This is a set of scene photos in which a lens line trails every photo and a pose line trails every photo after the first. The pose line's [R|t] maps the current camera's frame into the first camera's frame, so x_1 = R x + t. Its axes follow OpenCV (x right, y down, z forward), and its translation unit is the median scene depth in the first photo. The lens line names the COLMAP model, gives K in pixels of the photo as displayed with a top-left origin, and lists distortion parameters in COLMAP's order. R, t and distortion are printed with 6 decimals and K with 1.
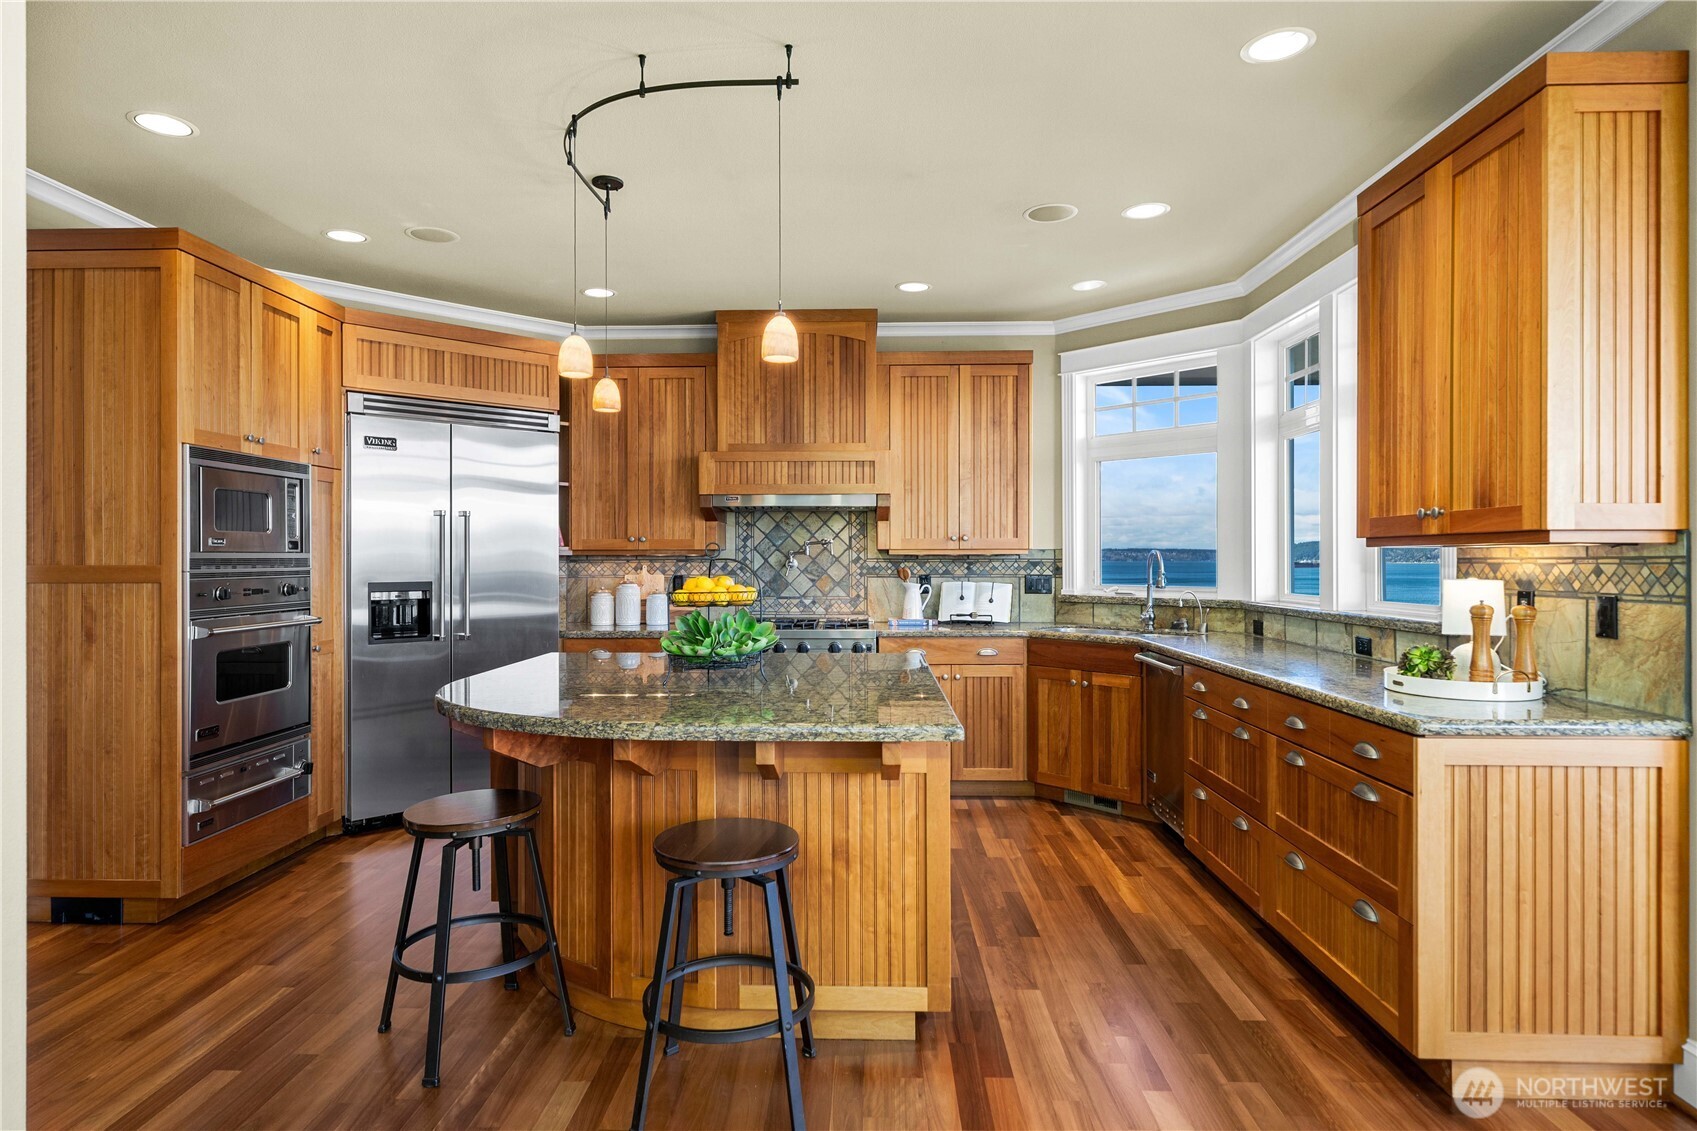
lens RADIAL K [[945.1, 0, 843.5], [0, 945.1, 558.5], [0, 0, 1]] dist [0.001489, -0.000714]
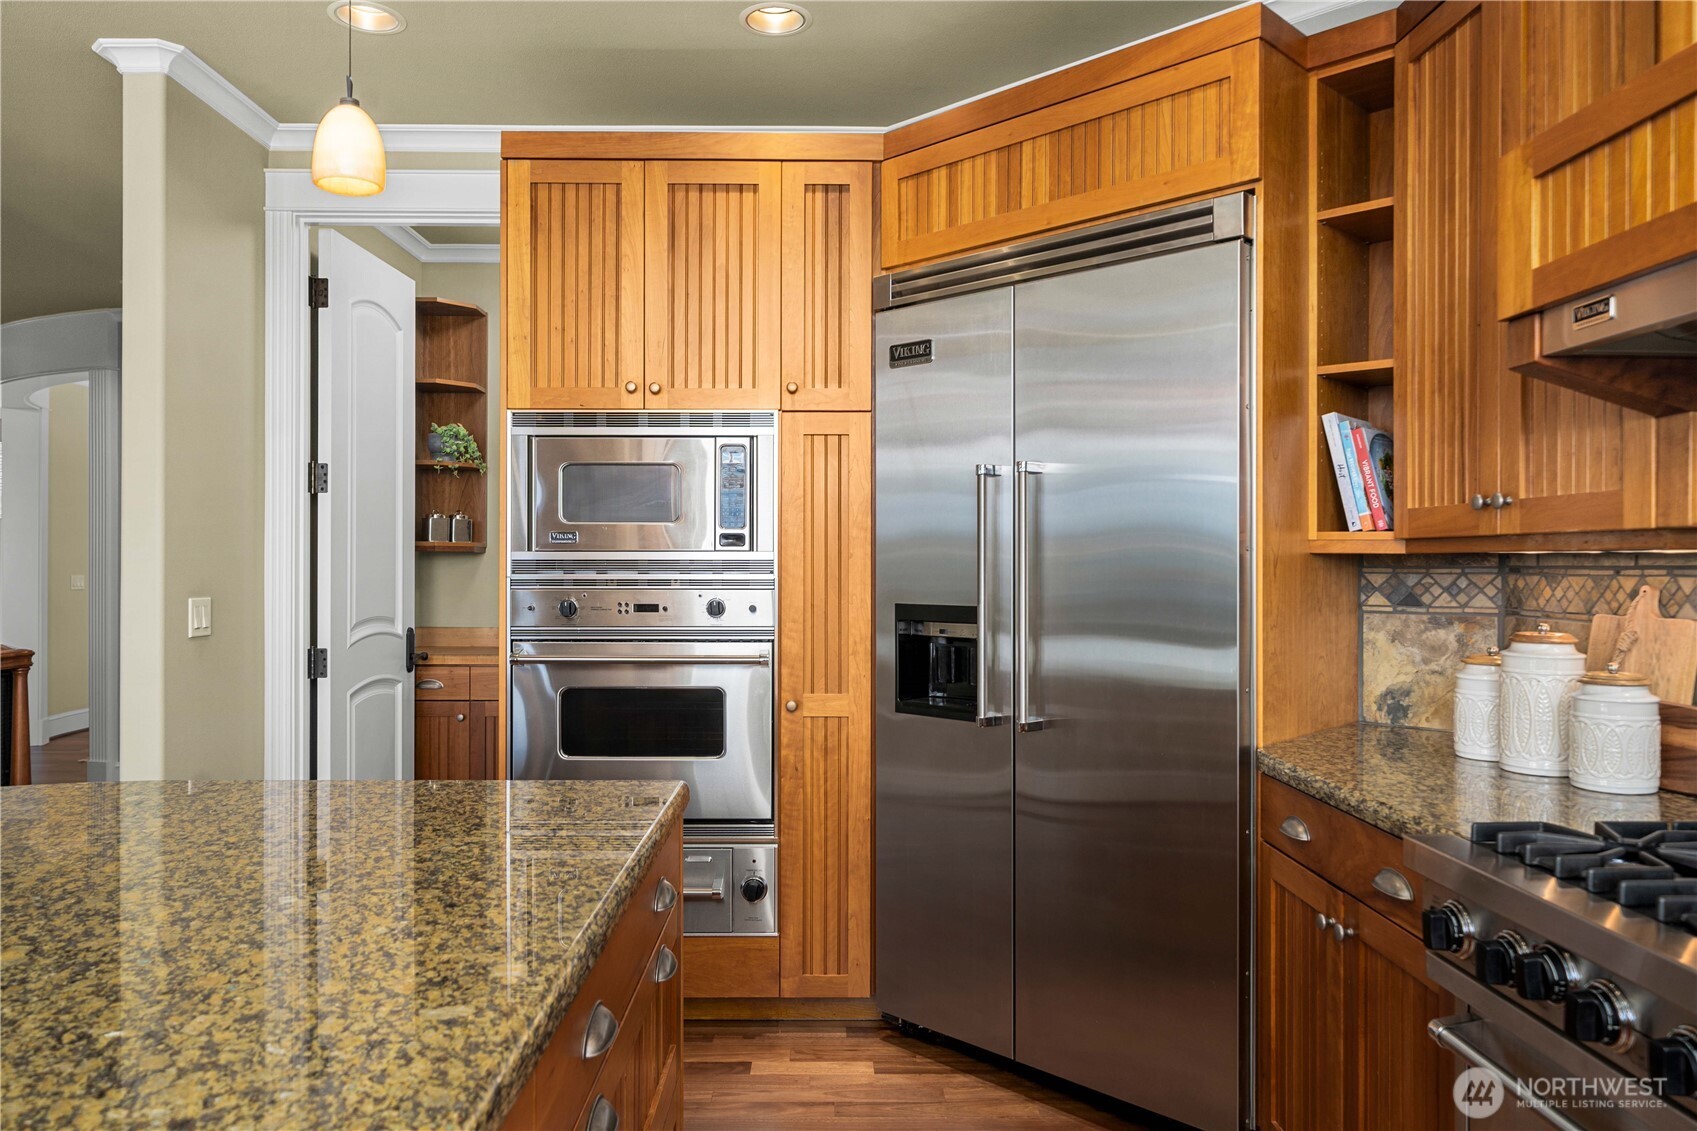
lens RADIAL K [[1165.4, 0, 846.6], [0, 1165.4, 565.9], [0, 0, 1]] dist [0.001170, -0.000248]
pose [[0.039970, 0.005138, -0.999188, 0.178270], [-0.001957, 0.999985, 0.005064, -0.000270], [0.999199, 0.001753, 0.039979, 0.849686]]
